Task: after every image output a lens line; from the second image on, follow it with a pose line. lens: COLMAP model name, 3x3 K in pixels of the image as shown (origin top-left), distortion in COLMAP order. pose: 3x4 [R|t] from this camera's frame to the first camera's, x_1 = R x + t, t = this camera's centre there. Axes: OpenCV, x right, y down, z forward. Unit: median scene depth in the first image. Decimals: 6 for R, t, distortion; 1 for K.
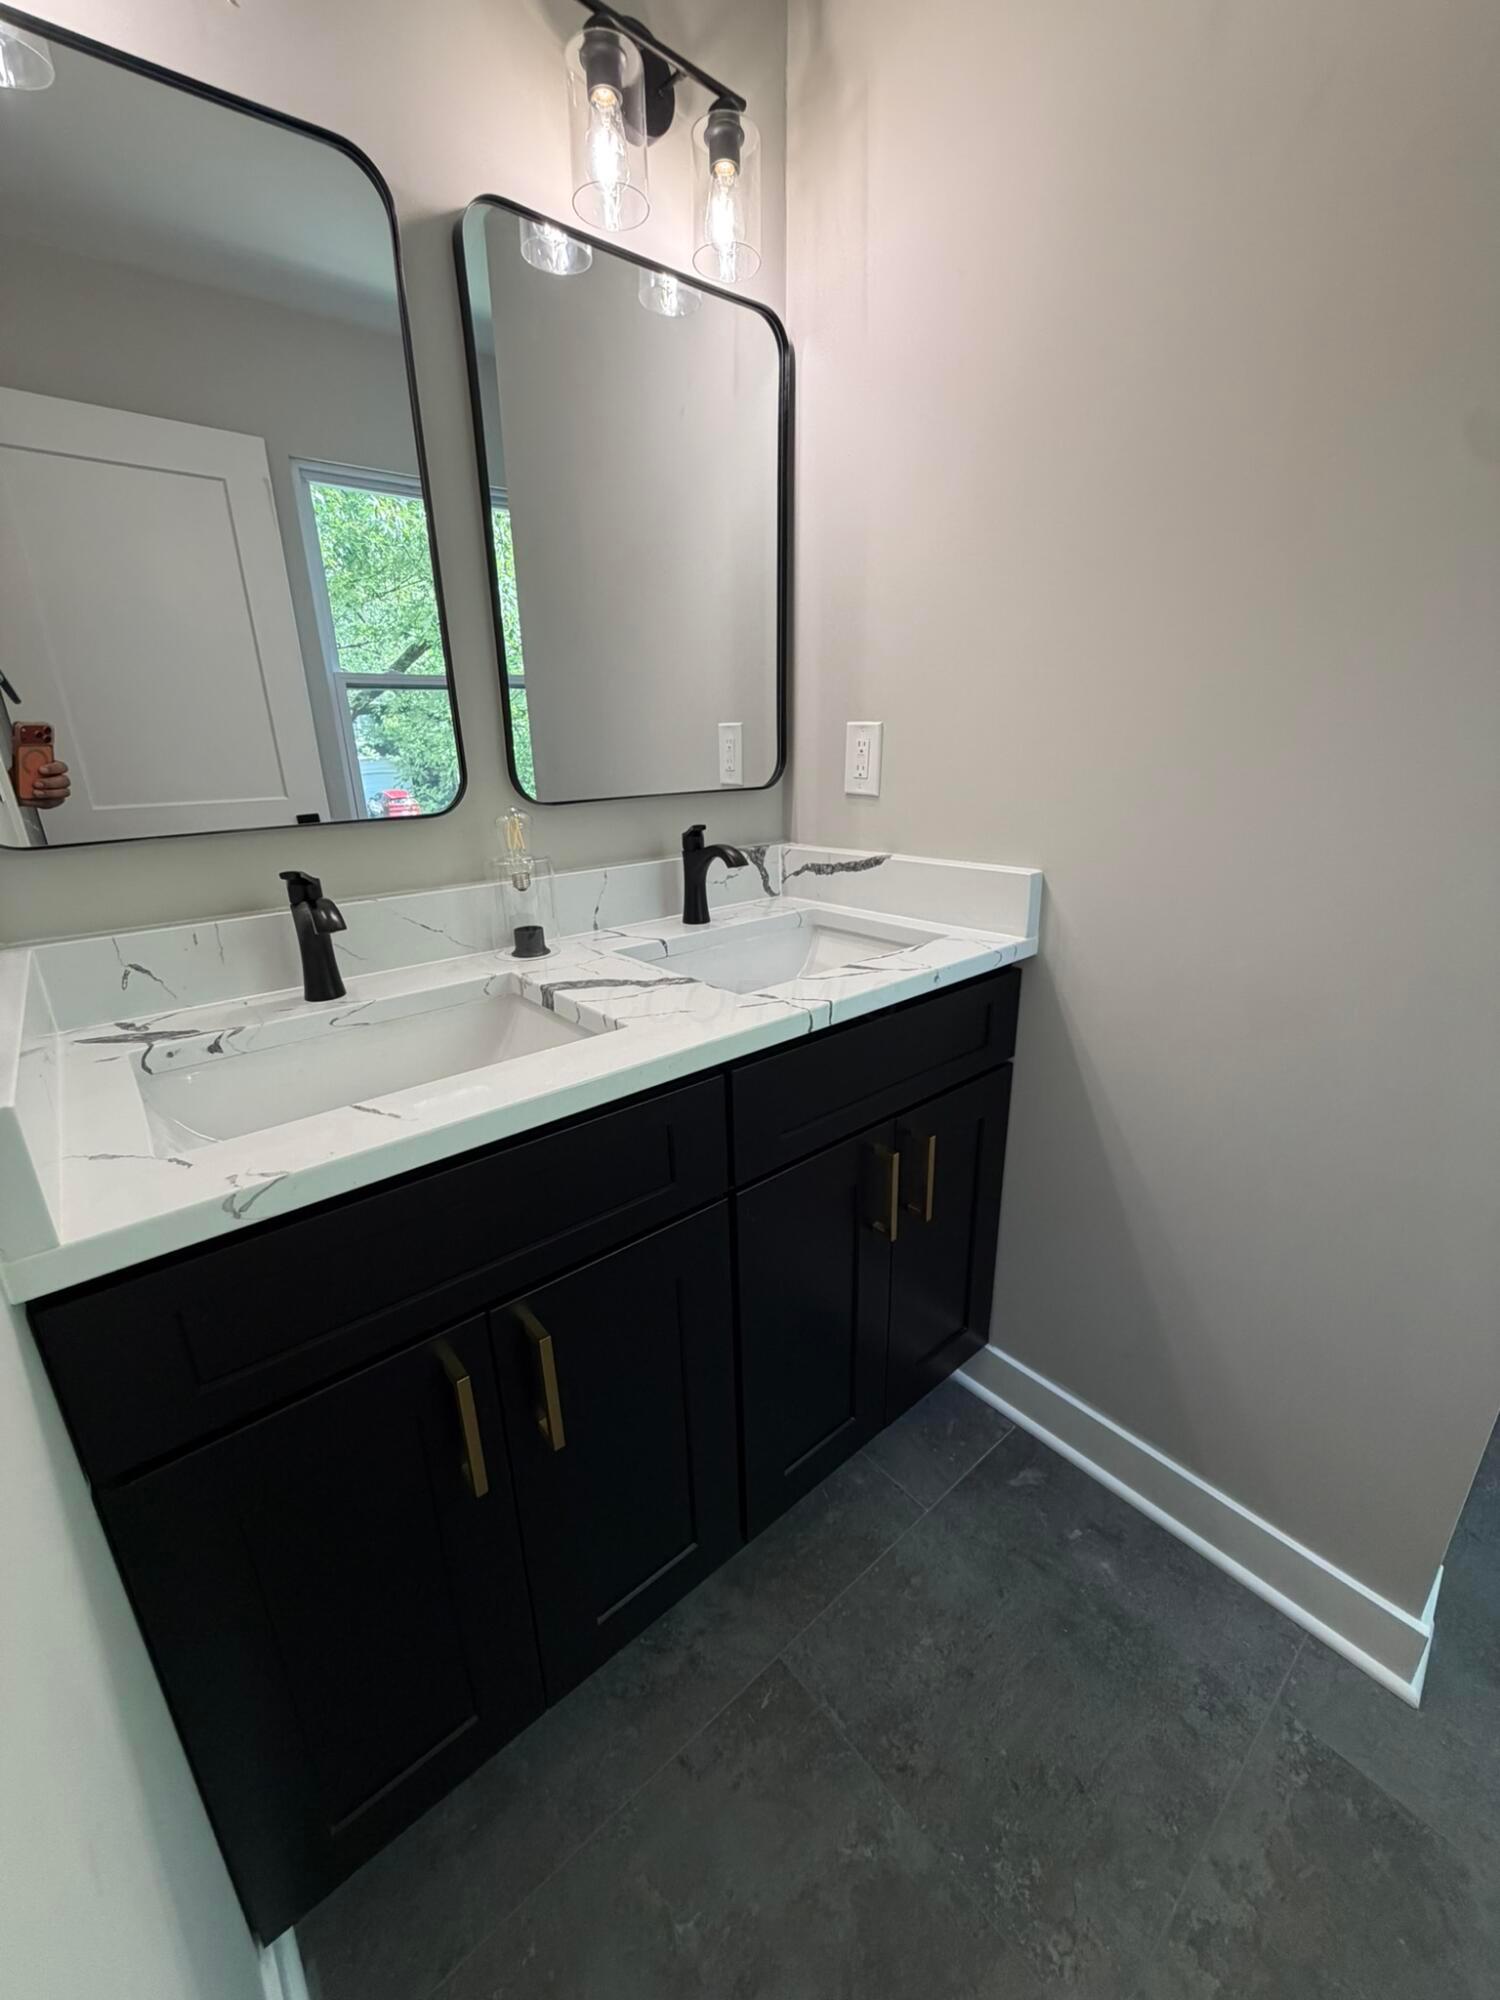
lens RADIAL K [[798.6, 0, 748.7], [0, 798.6, 988.1], [0, 0, 1]] dist [-0.002524, 0.000818]
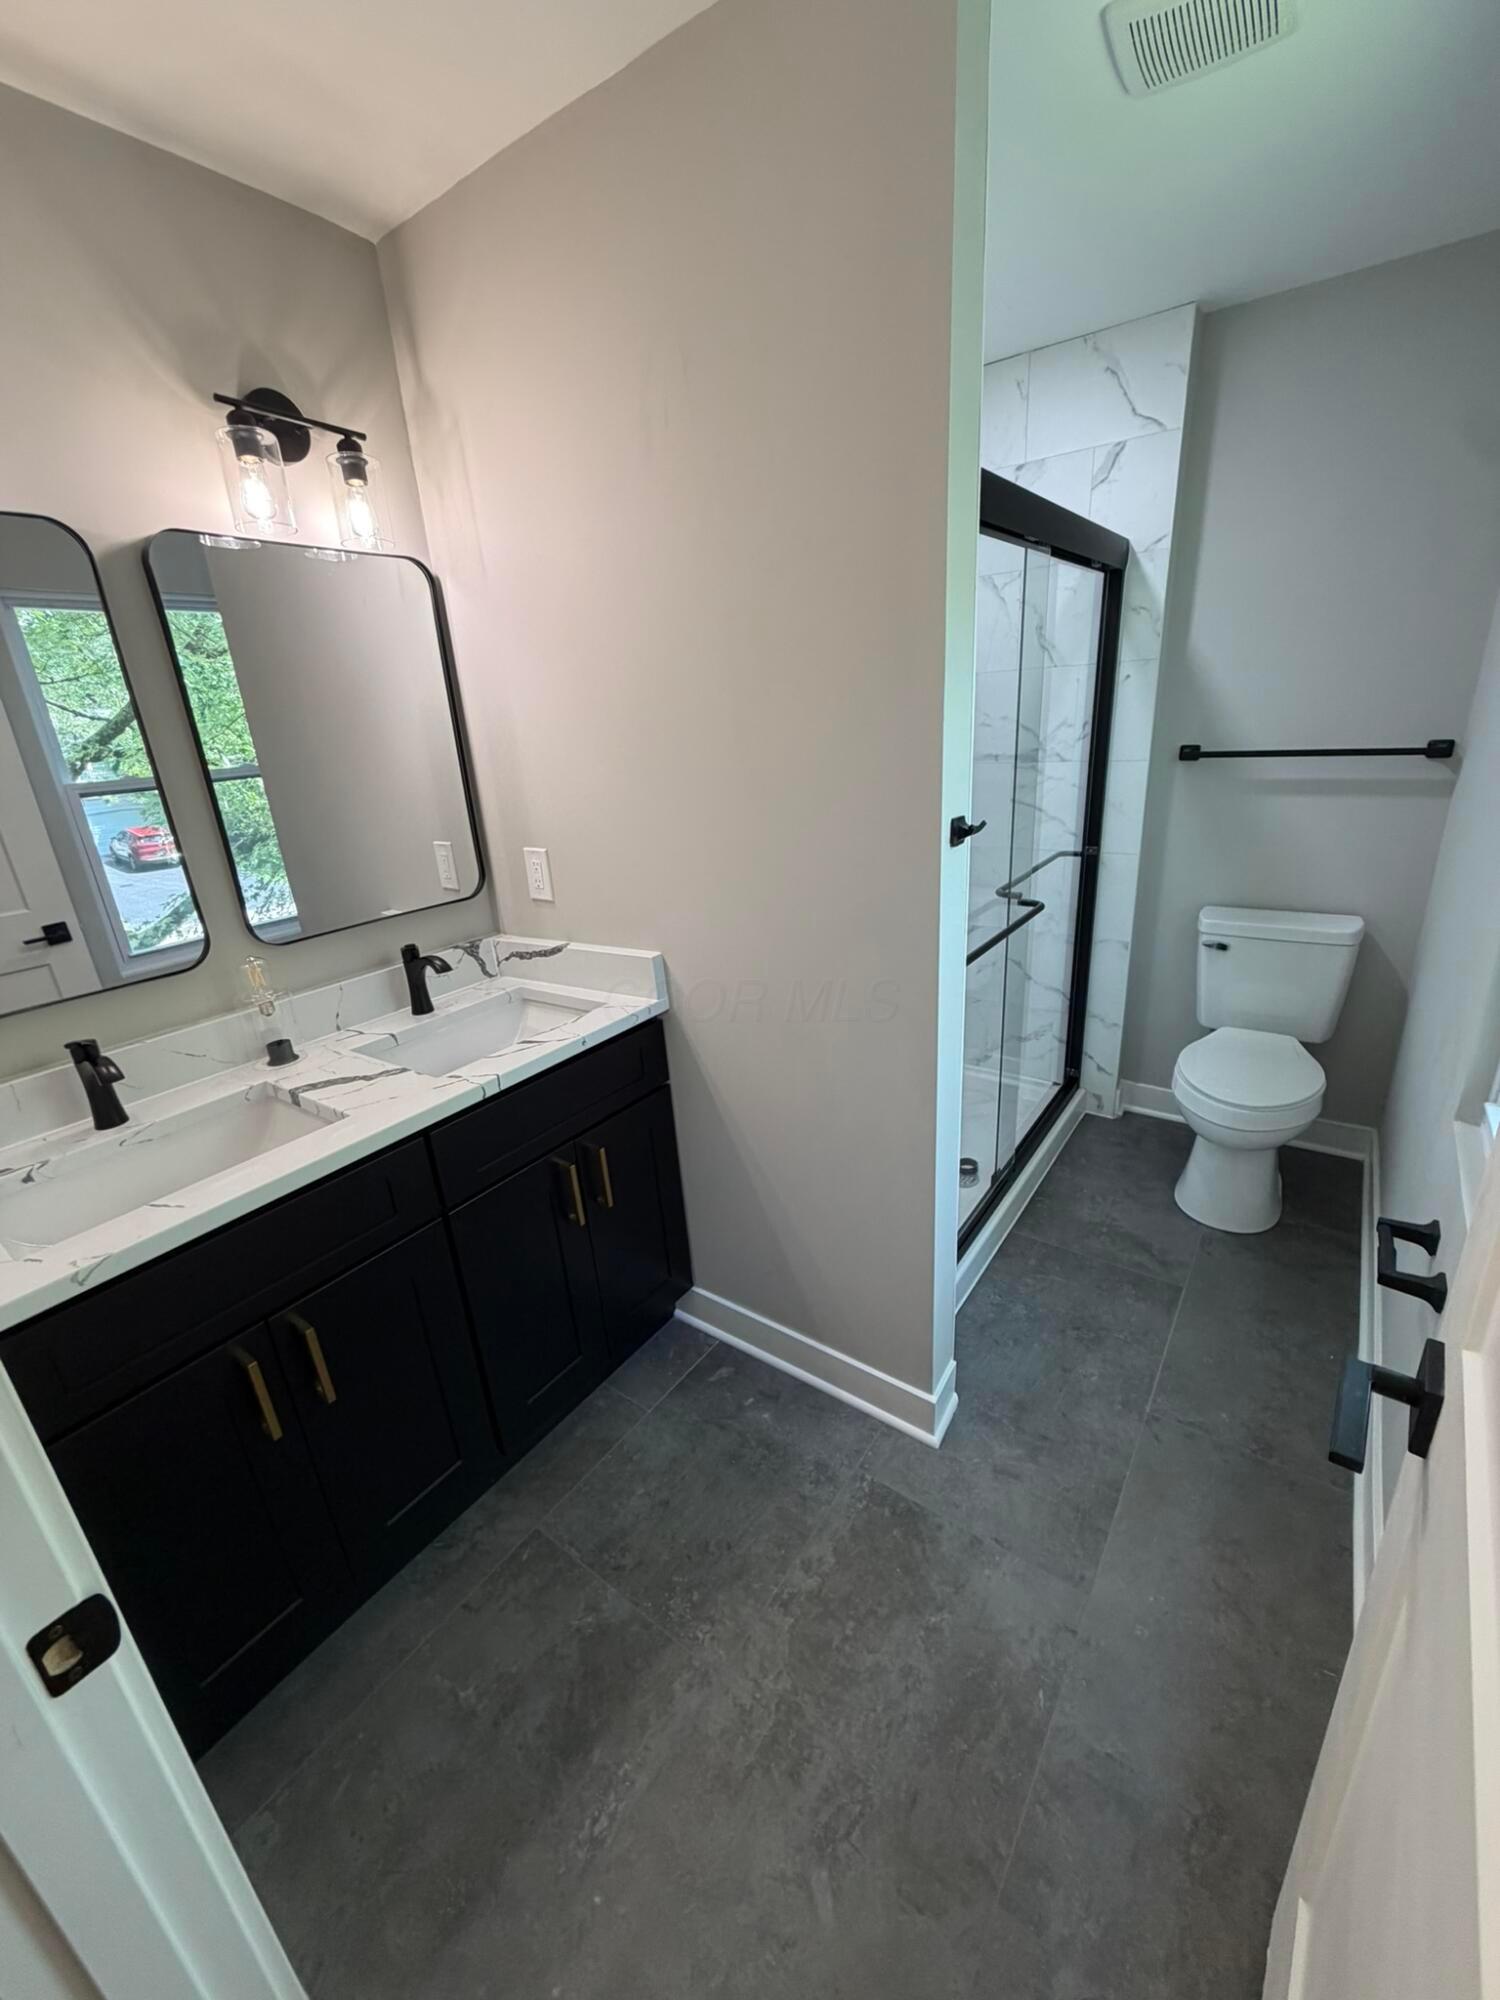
lens RADIAL K [[800.5, 0, 752.2], [0, 800.5, 989.2], [0, 0, 1]] dist [0.000898, -0.000578]
pose [[0.969809, -0.126053, 0.208759, 0.227928], [0.125131, 0.991983, 0.017670, -0.091926], [-0.209313, 0.008986, 0.977807, -0.475966]]
